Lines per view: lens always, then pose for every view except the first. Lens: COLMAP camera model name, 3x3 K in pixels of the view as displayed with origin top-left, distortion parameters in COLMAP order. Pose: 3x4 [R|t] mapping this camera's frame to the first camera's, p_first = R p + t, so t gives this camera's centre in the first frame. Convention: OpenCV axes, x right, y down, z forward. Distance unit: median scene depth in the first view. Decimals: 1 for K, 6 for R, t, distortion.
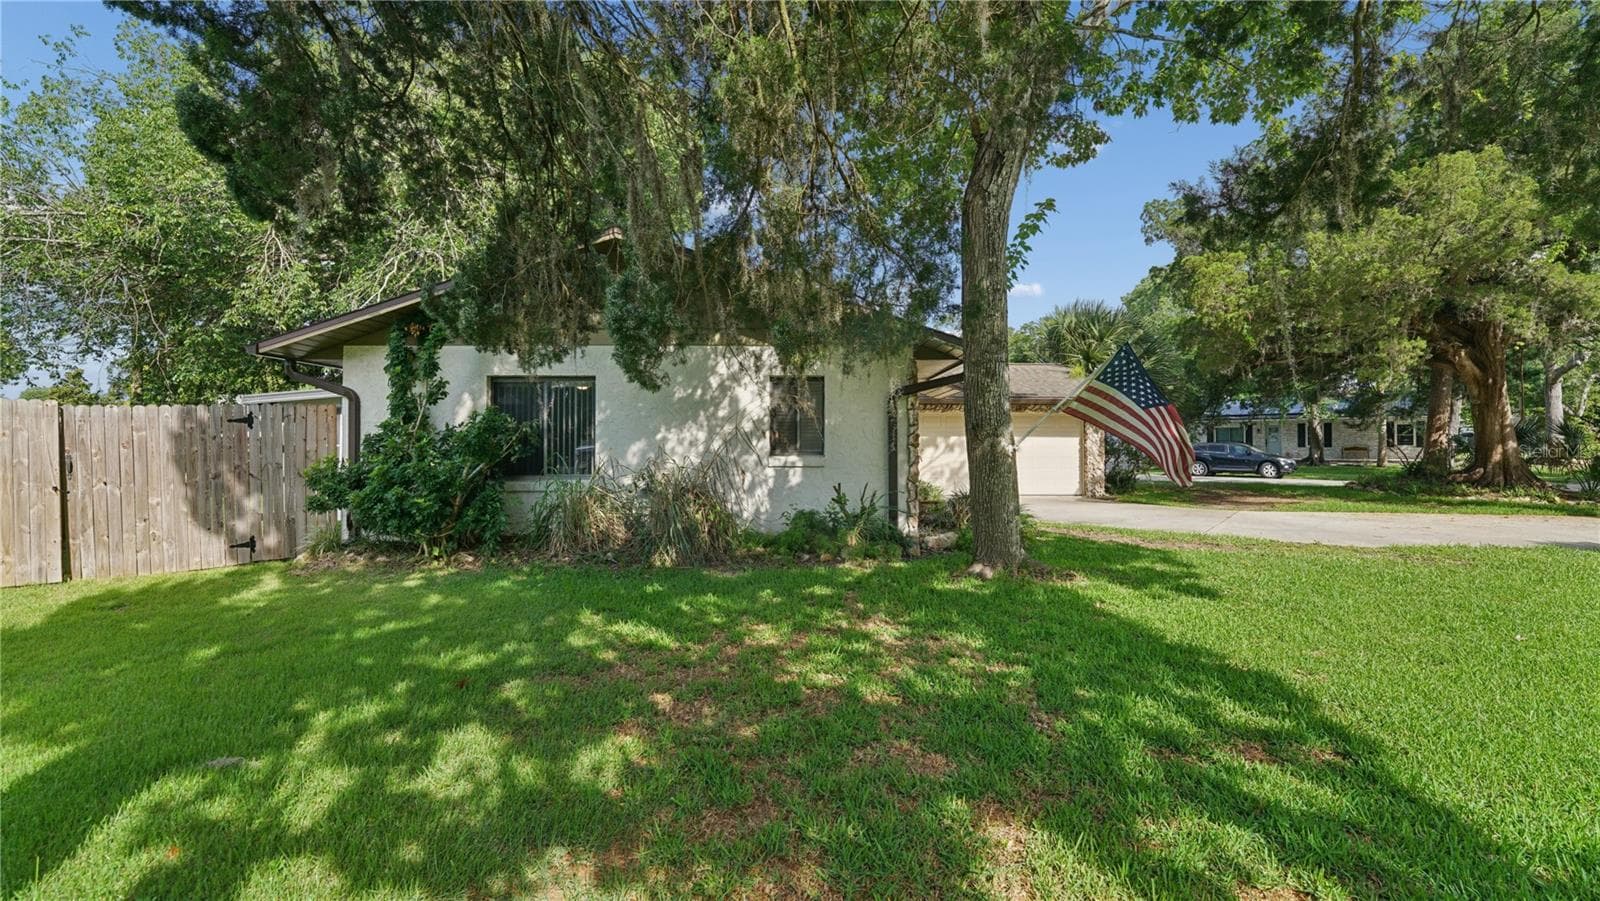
lens RADIAL K [[628.6, 0, 801.8], [0, 628.6, 450.5], [0, 0, 1]] dist [-0.000300, -0.000018]
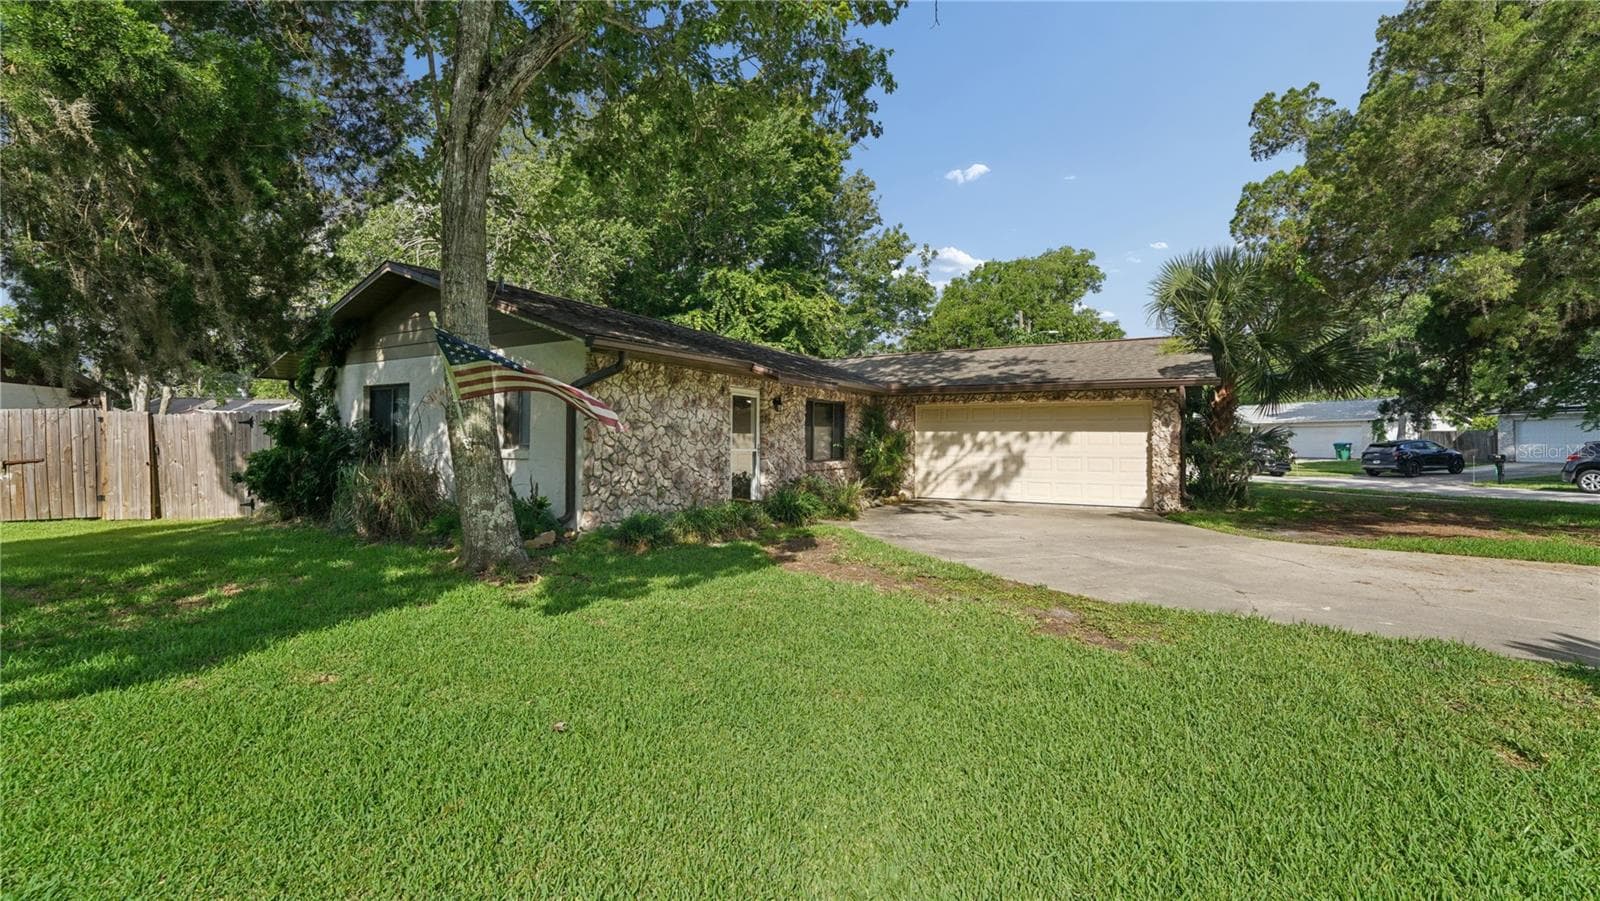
lens RADIAL K [[628.6, 0, 801.1], [0, 628.6, 448.6], [0, 0, 1]] dist [-0.000300, -0.000018]
pose [[0.871075, -0.000577, -0.491149, 0.460193], [-0.006136, 0.999908, -0.012058, 0.011039], [0.491111, 0.013517, 0.870992, 0.147900]]
